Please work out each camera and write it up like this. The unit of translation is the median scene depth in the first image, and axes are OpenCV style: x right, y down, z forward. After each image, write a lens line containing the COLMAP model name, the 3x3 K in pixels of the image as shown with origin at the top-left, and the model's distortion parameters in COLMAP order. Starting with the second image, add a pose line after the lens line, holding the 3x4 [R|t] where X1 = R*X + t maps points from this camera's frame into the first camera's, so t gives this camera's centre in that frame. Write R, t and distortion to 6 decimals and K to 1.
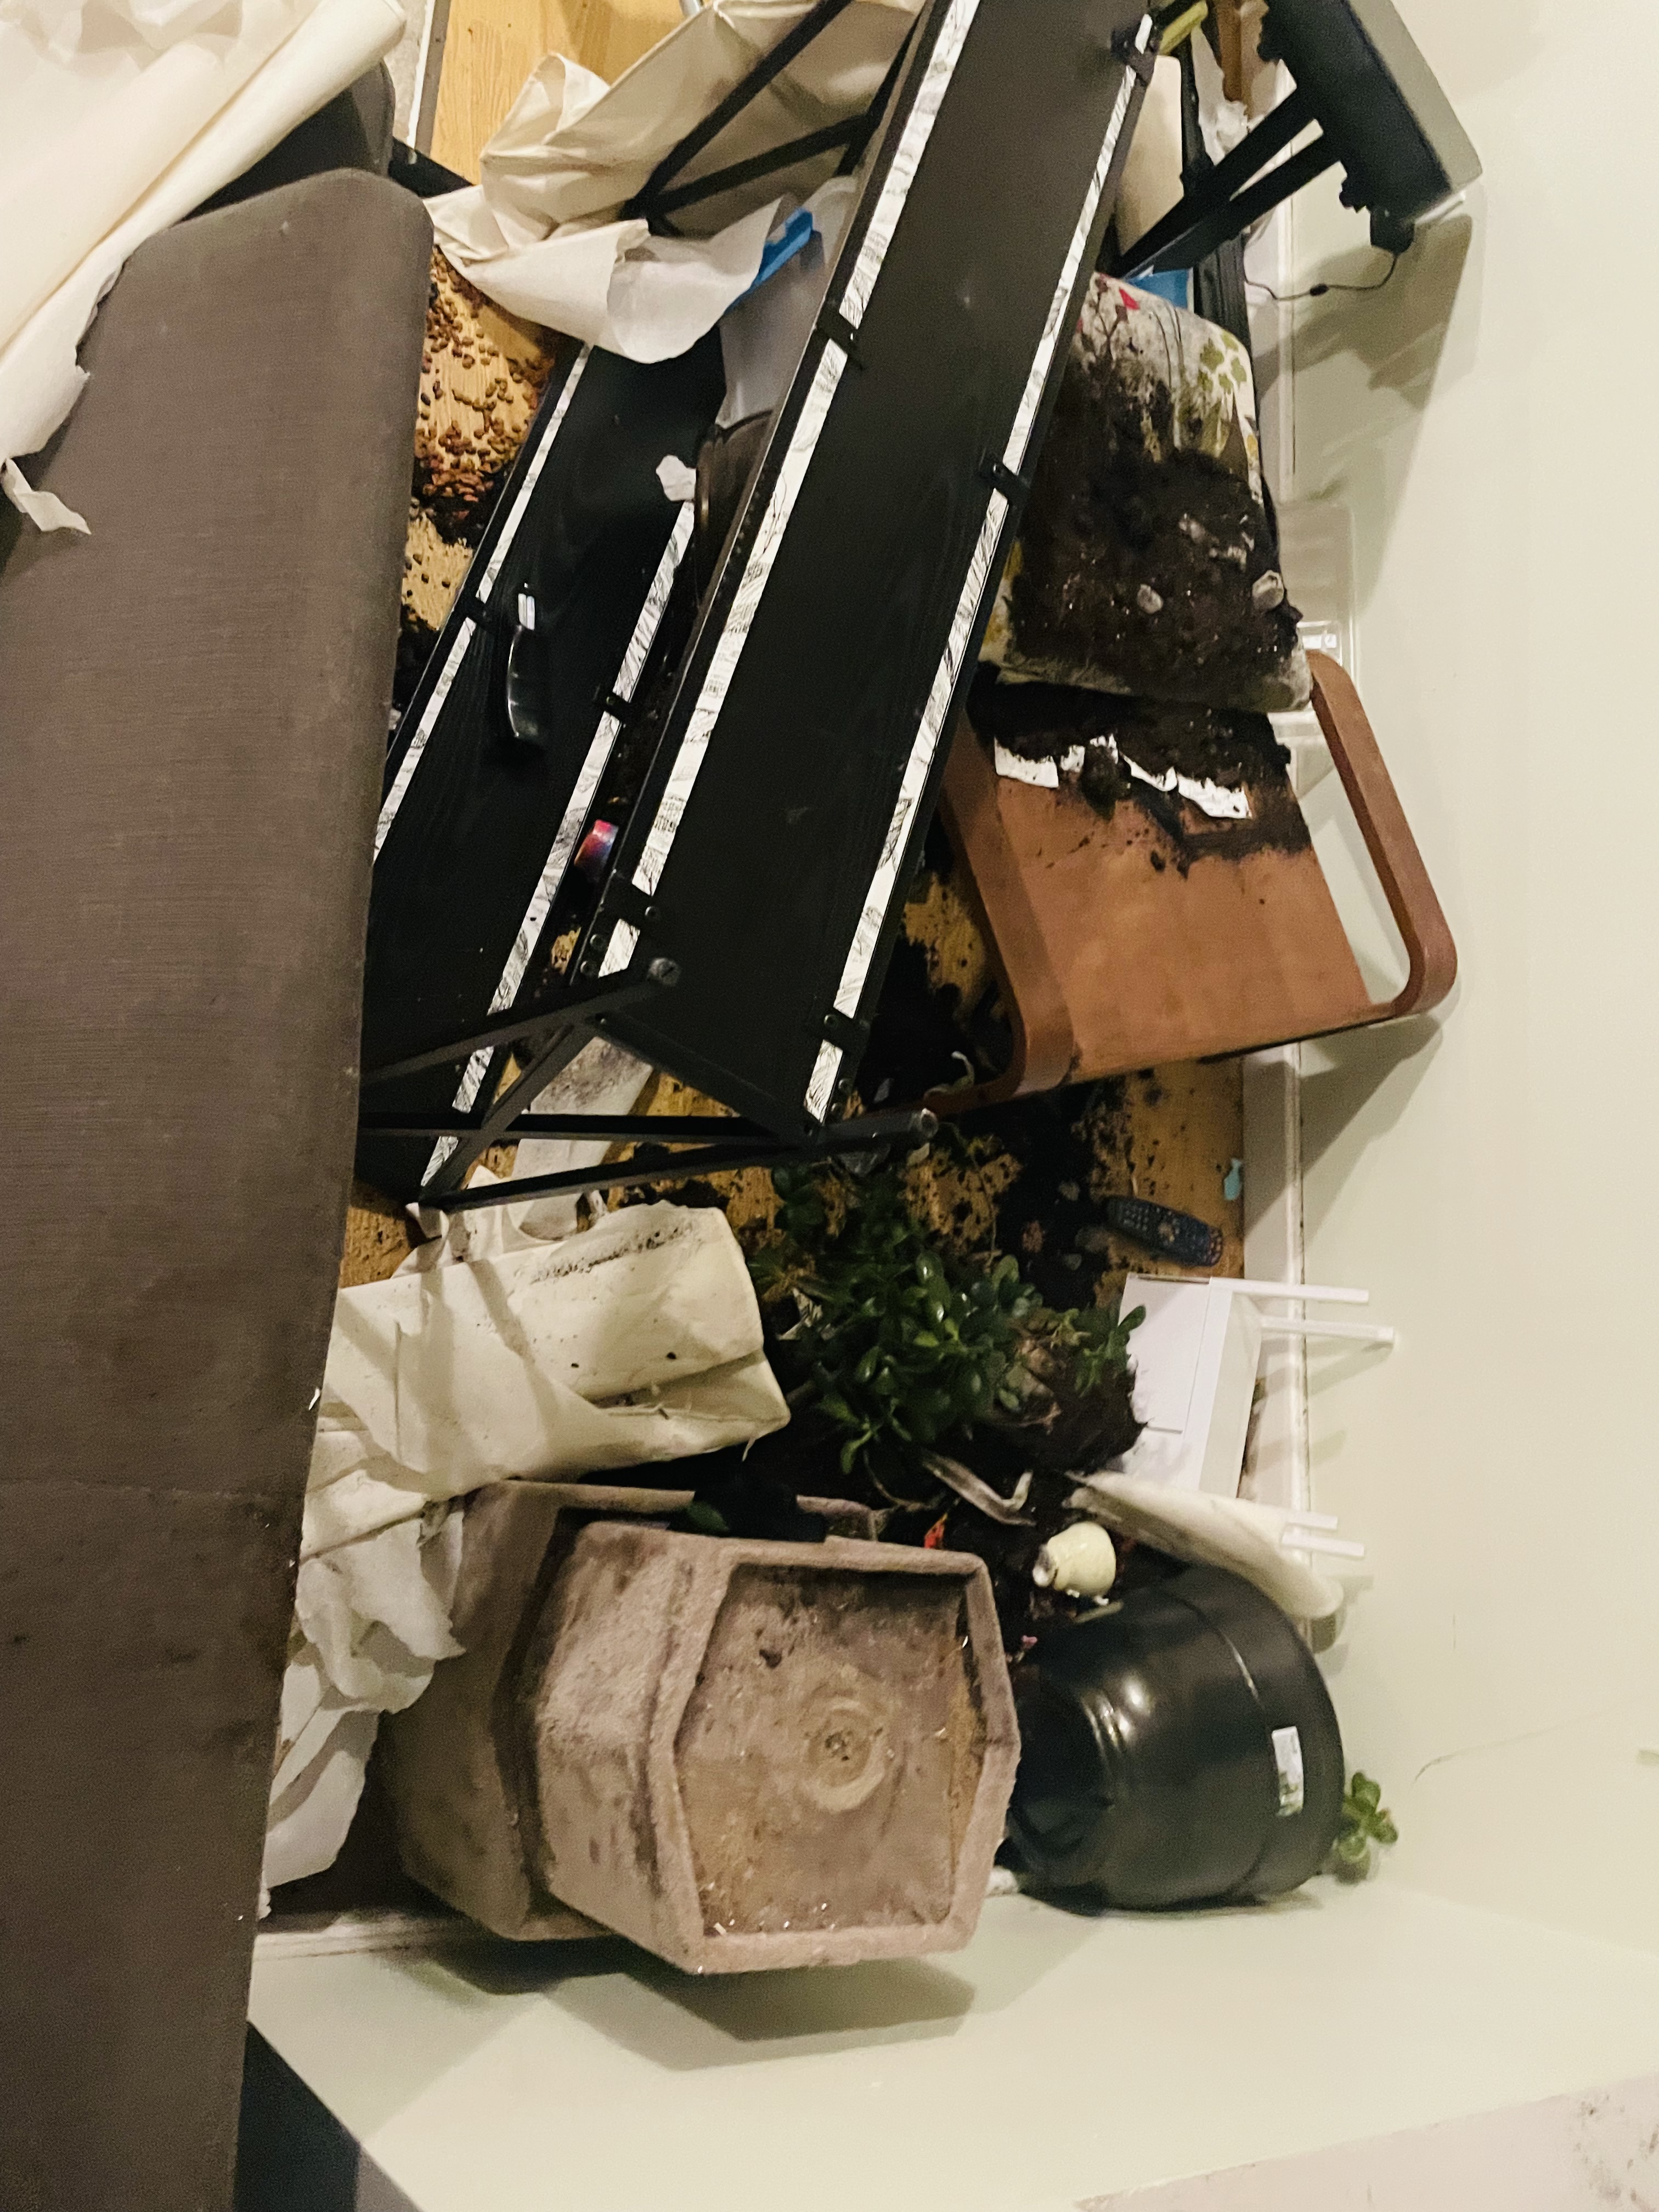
lens RADIAL K [[1665.5, 0, 829.5], [0, 1665.5, 1106.0], [0, 0, 1]] dist [0.054376, -0.073828]
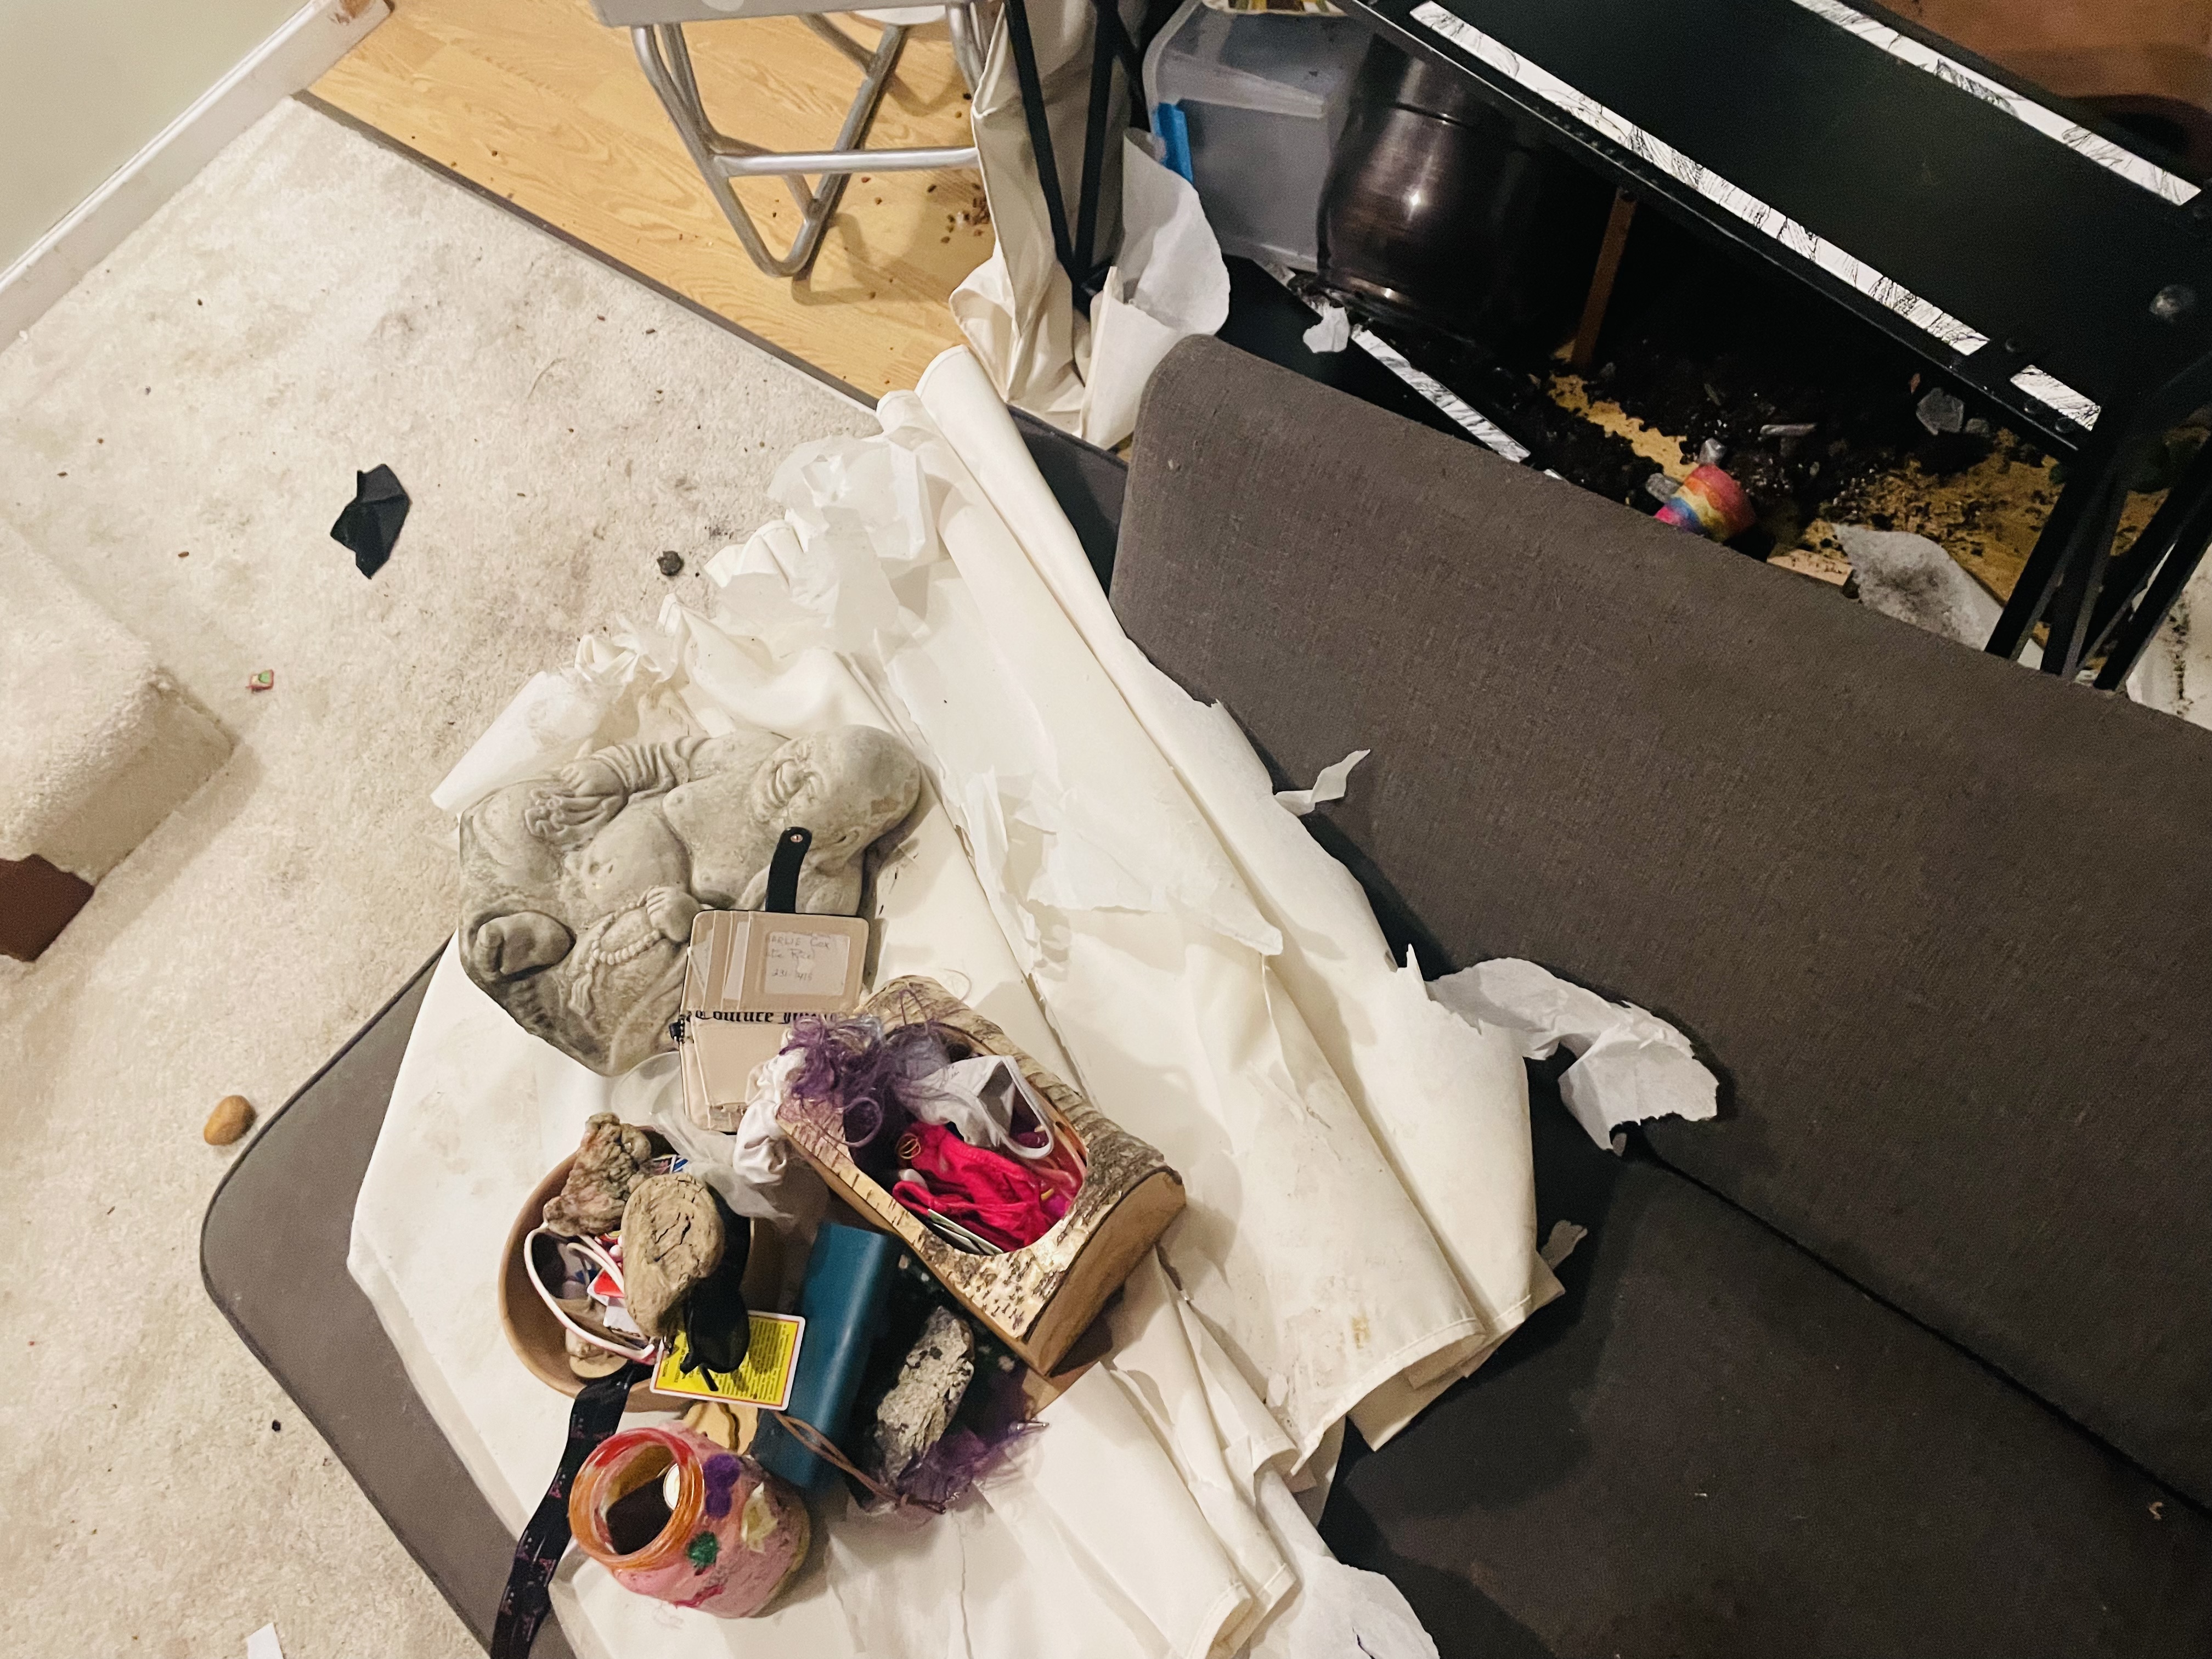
lens RADIAL K [[1694.3, 0, 1106.0], [0, 1694.3, 829.5], [0, 0, 1]] dist [0.020801, -0.009894]
pose [[0.349329, -0.897190, -0.270221, -0.143881], [0.862283, 0.420664, -0.281974, -0.093338], [0.366656, -0.134506, 0.920582, -0.007762]]
